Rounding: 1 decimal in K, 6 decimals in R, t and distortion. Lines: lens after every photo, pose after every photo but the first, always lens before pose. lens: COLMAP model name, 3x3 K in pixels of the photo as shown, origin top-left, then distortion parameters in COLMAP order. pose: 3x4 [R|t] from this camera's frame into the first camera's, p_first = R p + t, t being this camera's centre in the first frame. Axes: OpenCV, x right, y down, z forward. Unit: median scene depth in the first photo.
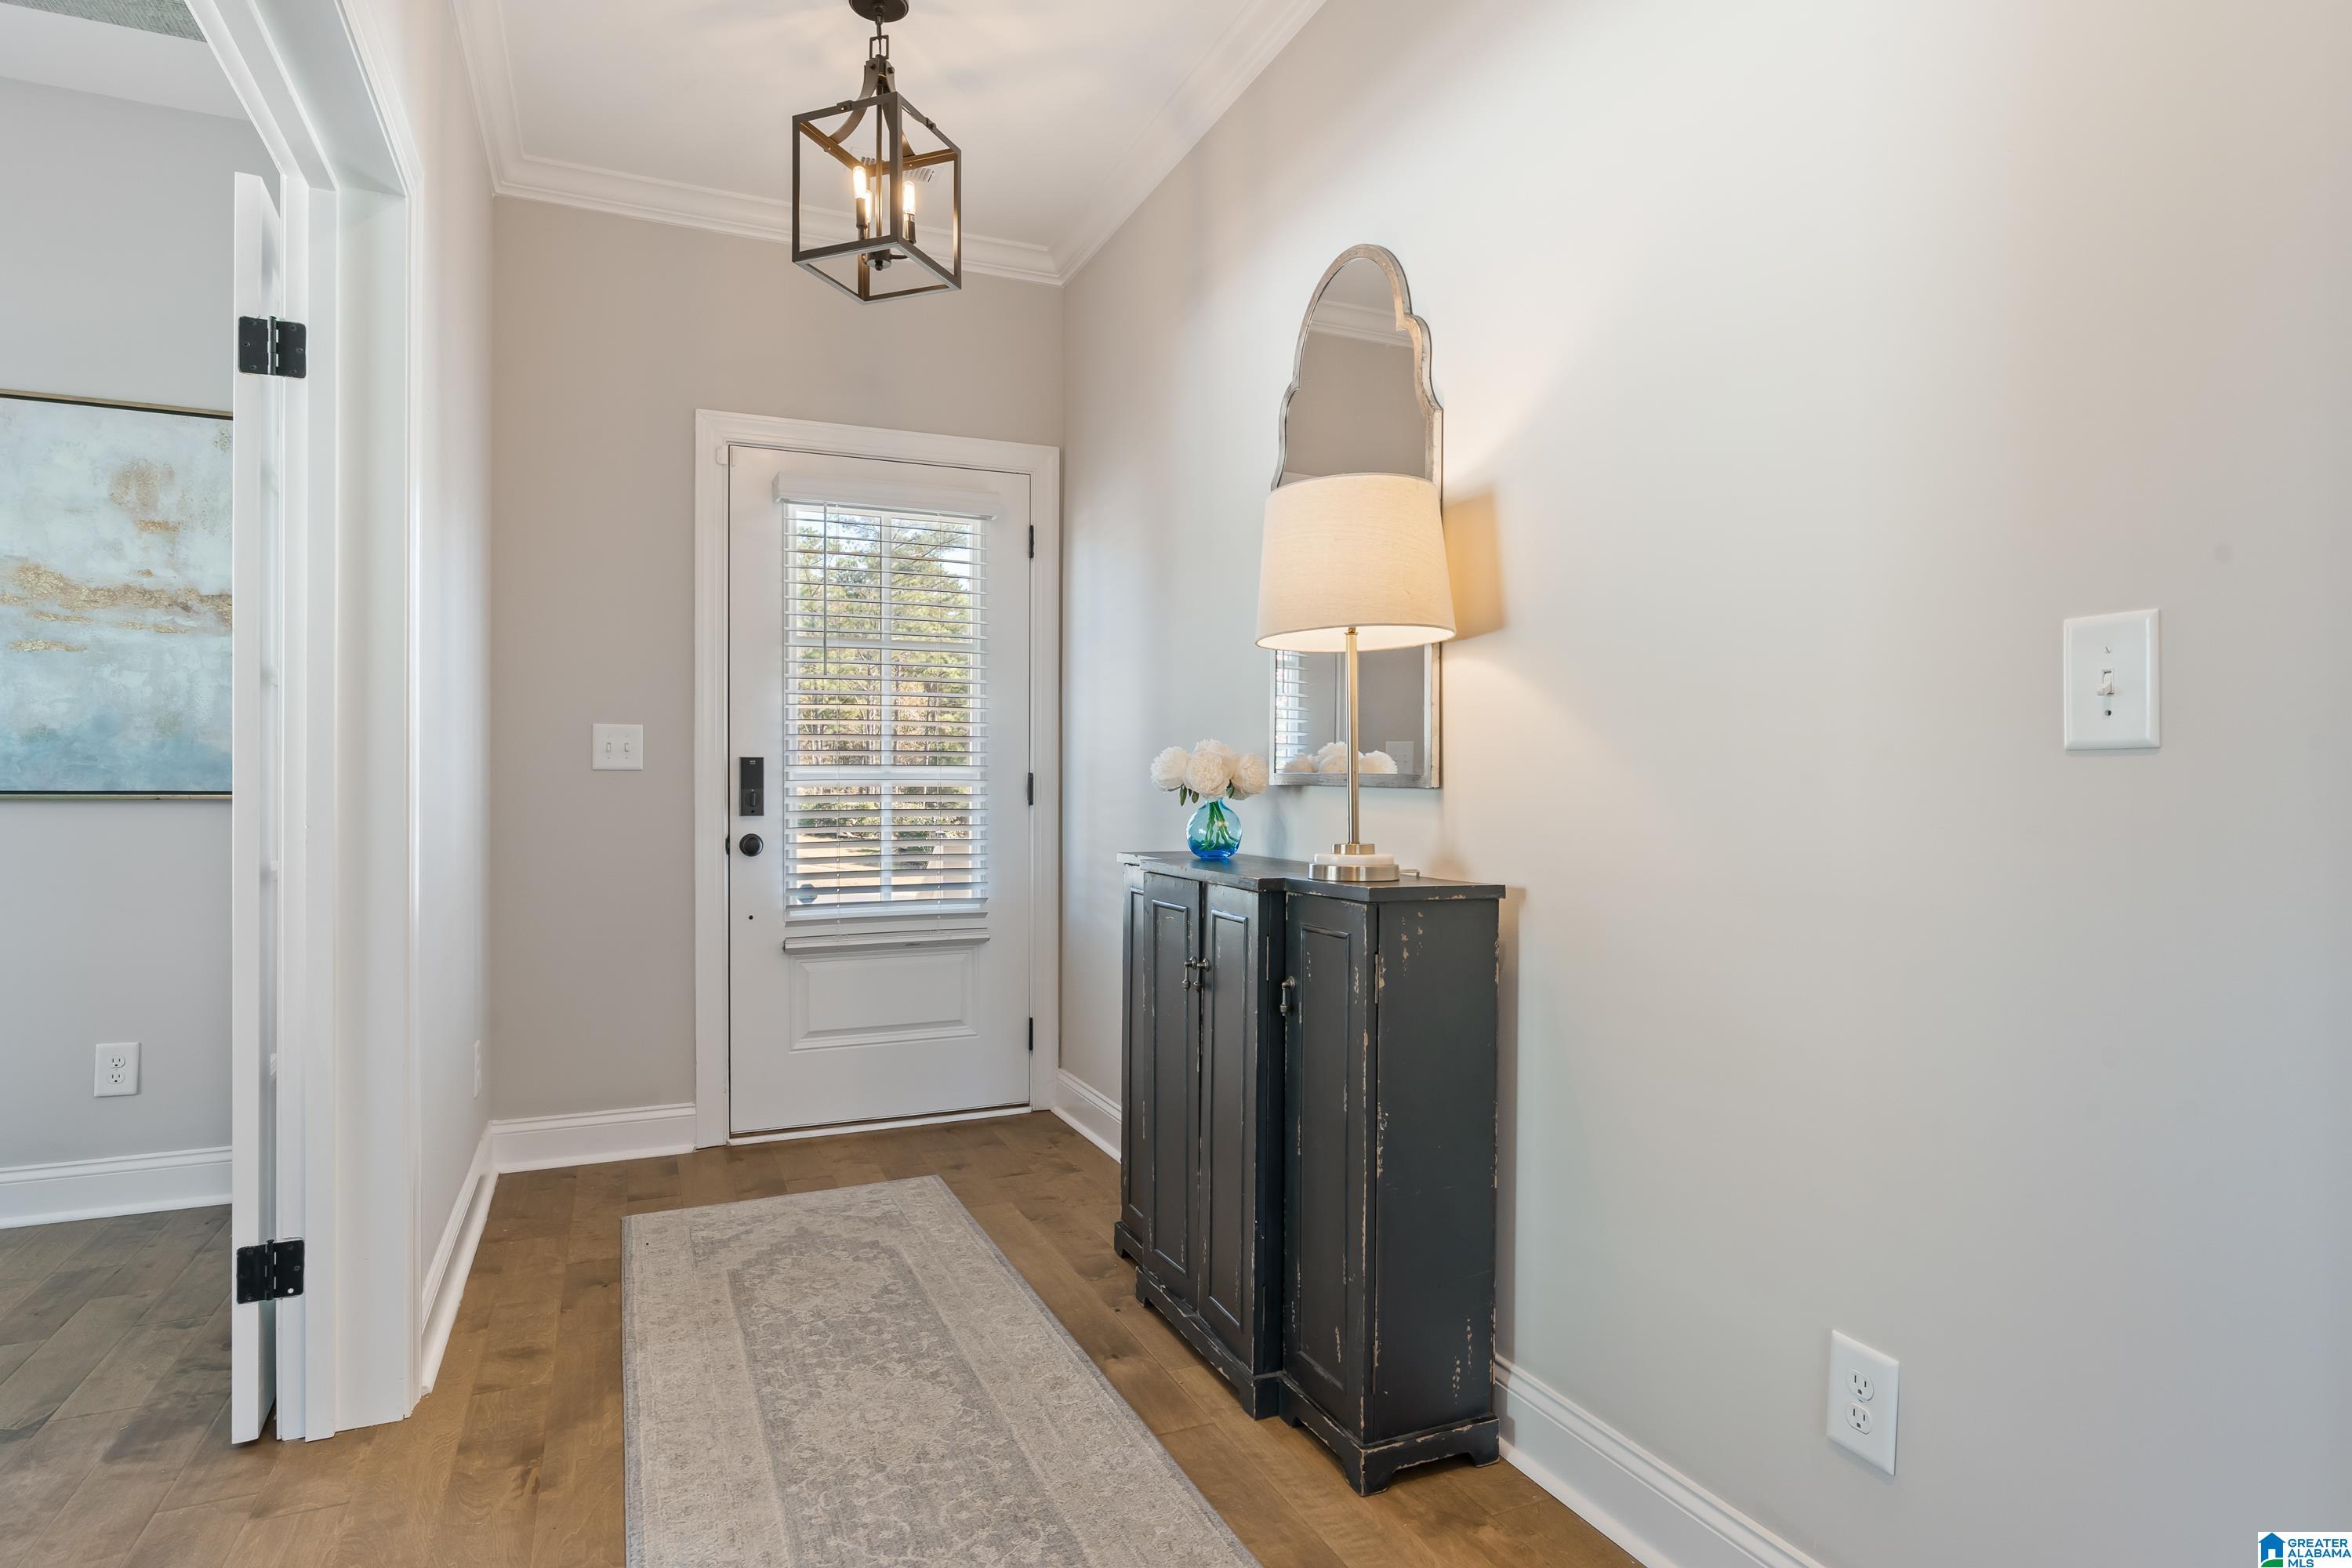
lens RADIAL K [[1265.2, 0, 1179.1], [0, 1265.2, 779.7], [0, 0, 1]] dist [0.003901, 0.000858]
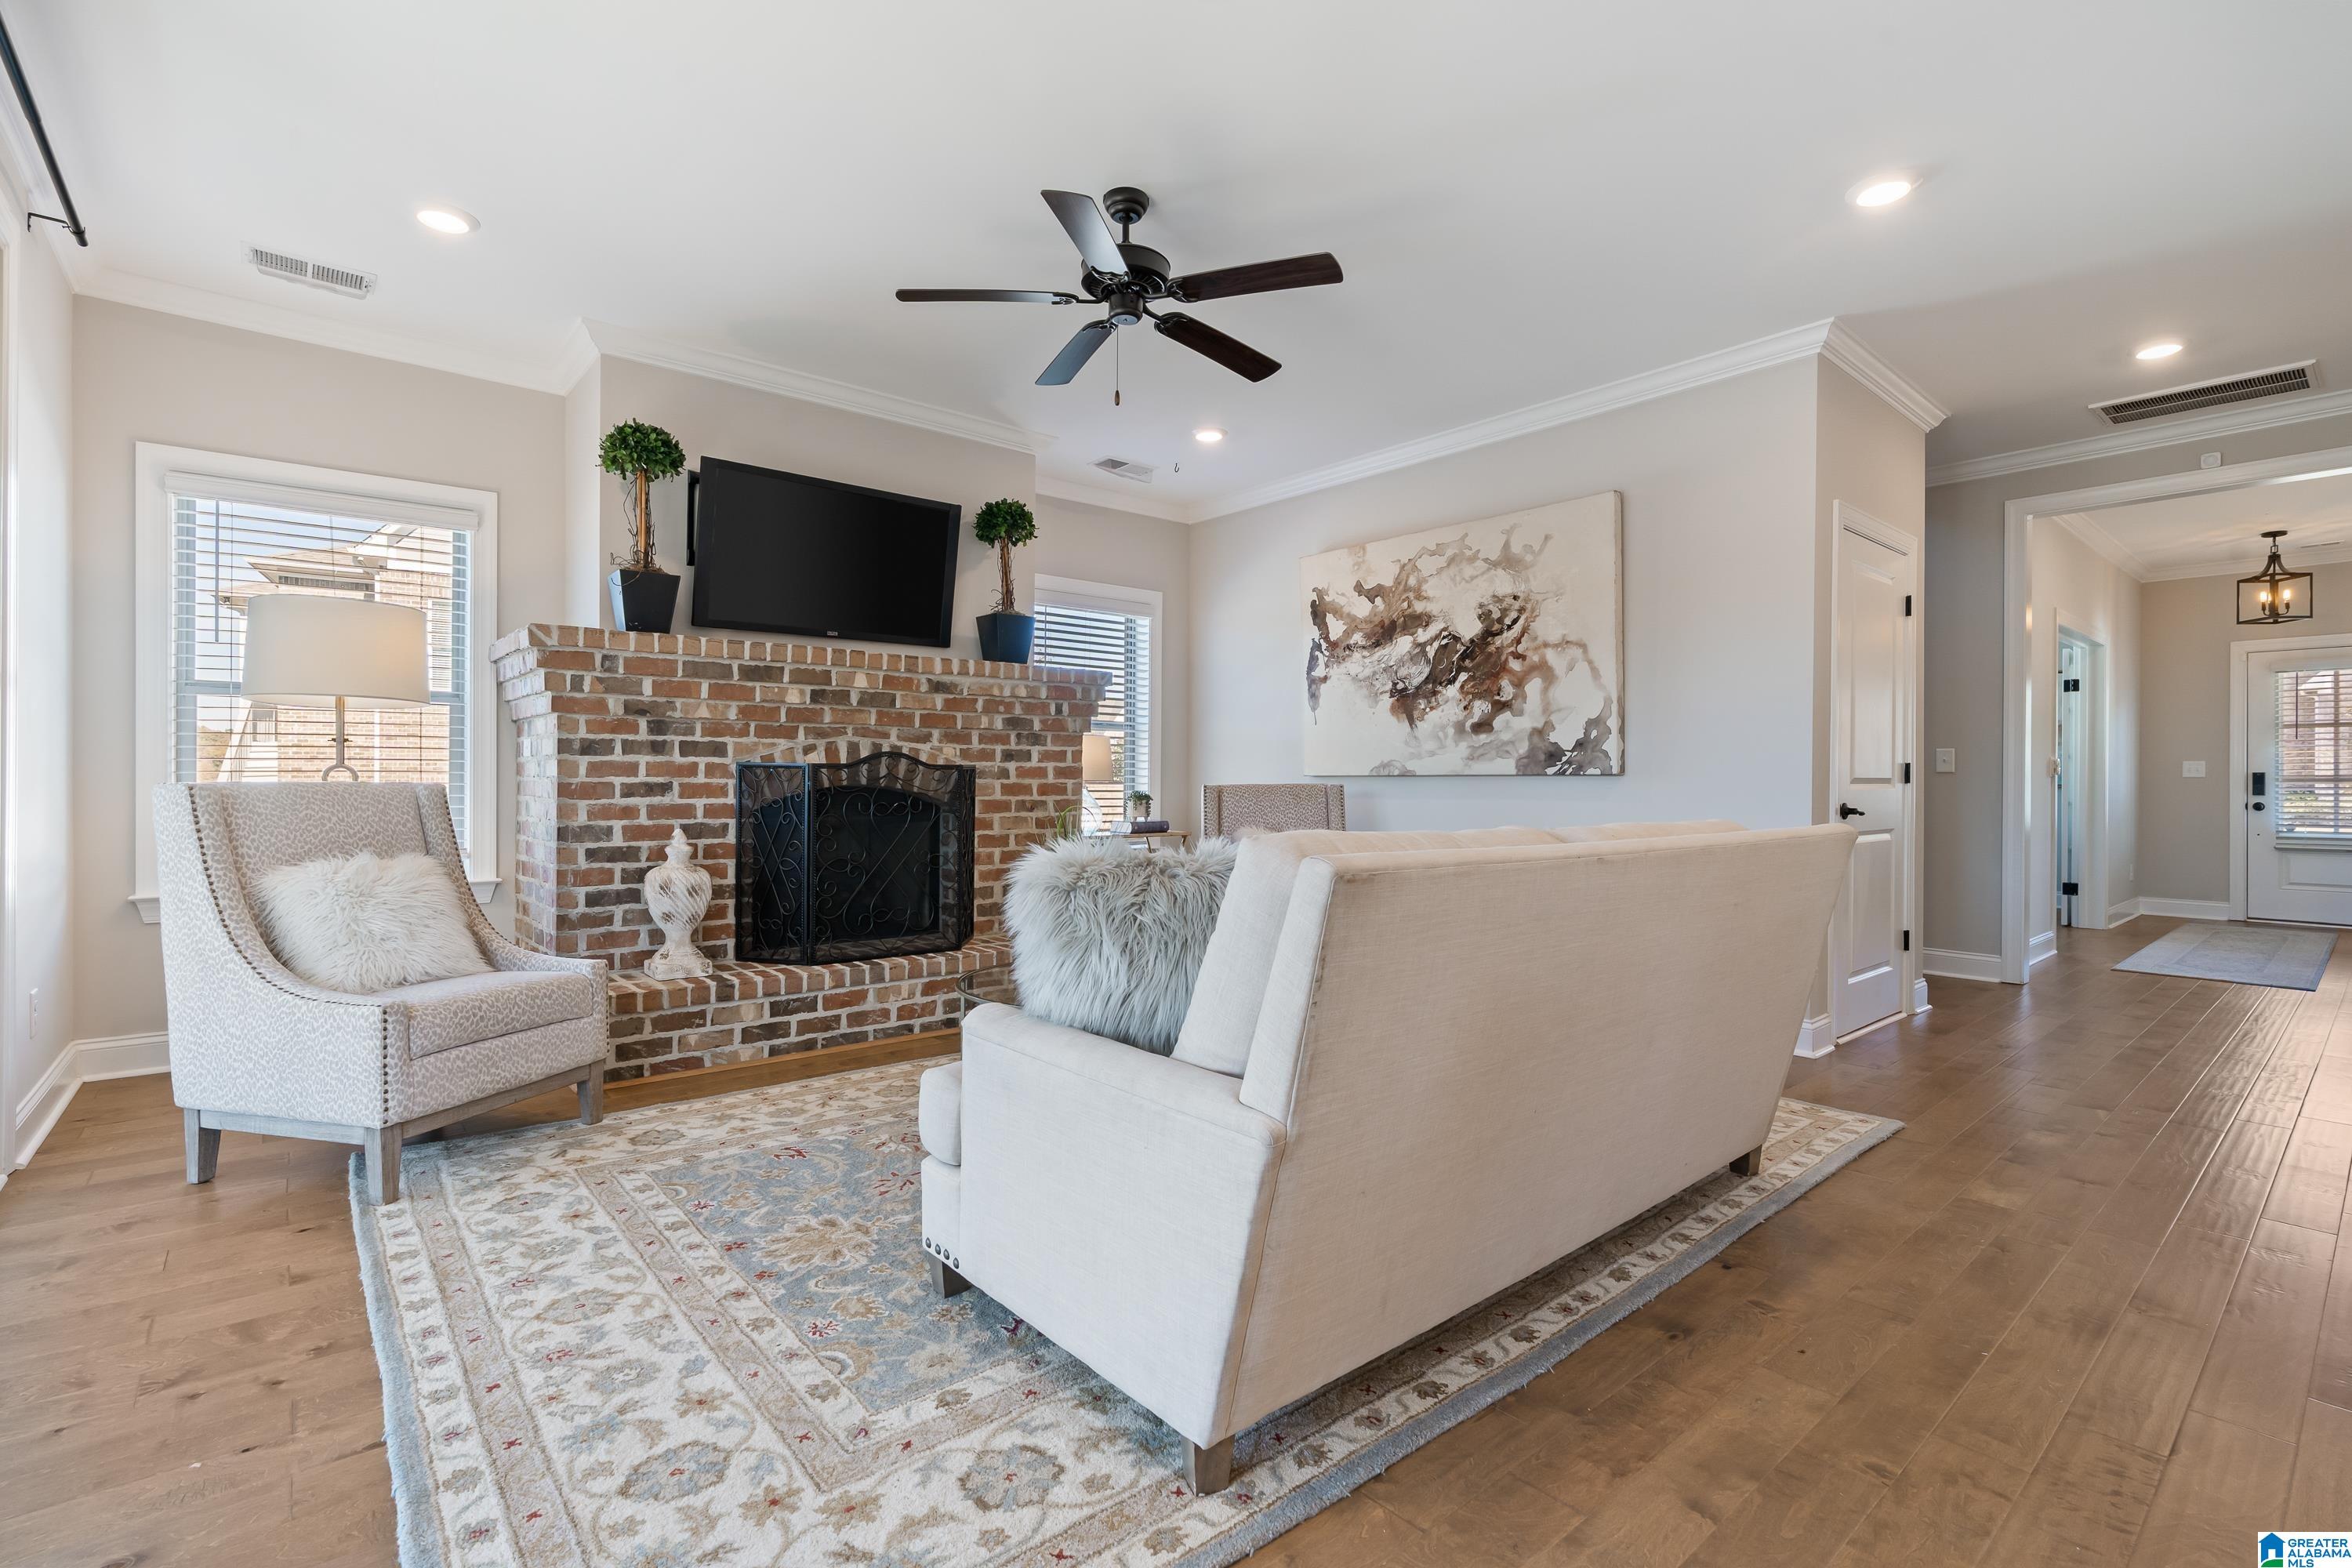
lens RADIAL K [[1061.1, 0, 1180.8], [0, 1061.1, 783.5], [0, 0, 1]] dist [-0.001138, -0.000551]
pose [[0.283905, 0.000409, -0.958852, 1.162690], [-0.006010, 0.999981, -0.001353, 0.021674], [0.958833, 0.006146, 0.283902, -1.804001]]
